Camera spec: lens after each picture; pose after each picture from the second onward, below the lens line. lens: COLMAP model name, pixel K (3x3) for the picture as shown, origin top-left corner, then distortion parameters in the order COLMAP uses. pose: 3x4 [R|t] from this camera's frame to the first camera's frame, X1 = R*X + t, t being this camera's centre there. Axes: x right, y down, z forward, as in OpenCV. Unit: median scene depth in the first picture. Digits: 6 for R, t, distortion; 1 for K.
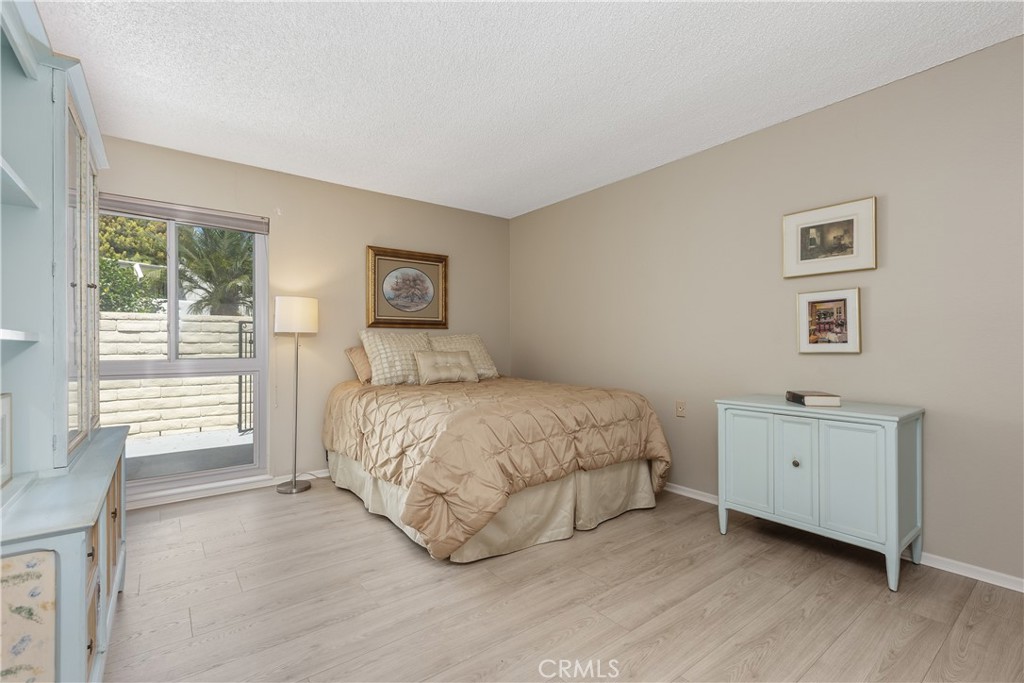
lens RADIAL K [[460.7, 0, 509.8], [0, 460.7, 343.0], [0, 0, 1]] dist [-0.002853, 0.003461]
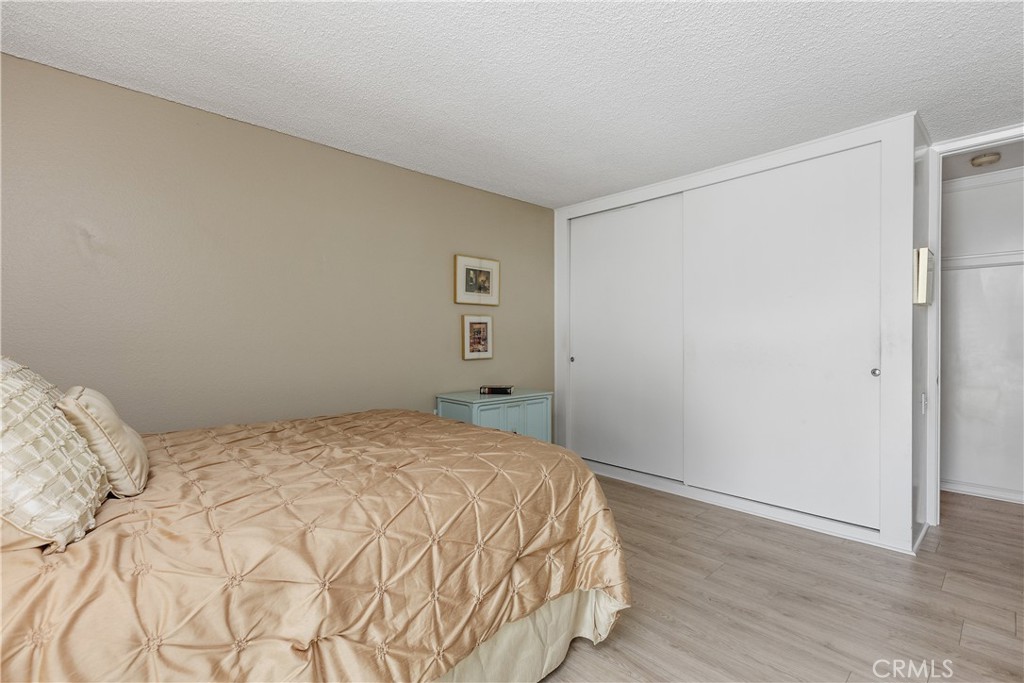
lens RADIAL K [[460.7, 0, 511.7], [0, 460.7, 341.5], [0, 0, 1]] dist [-0.002853, 0.003461]
pose [[-0.080942, -0.001812, 0.996717, -0.773586], [-0.000572, 0.999998, 0.001771, -0.035470], [-0.996719, -0.000427, -0.080942, 1.016662]]
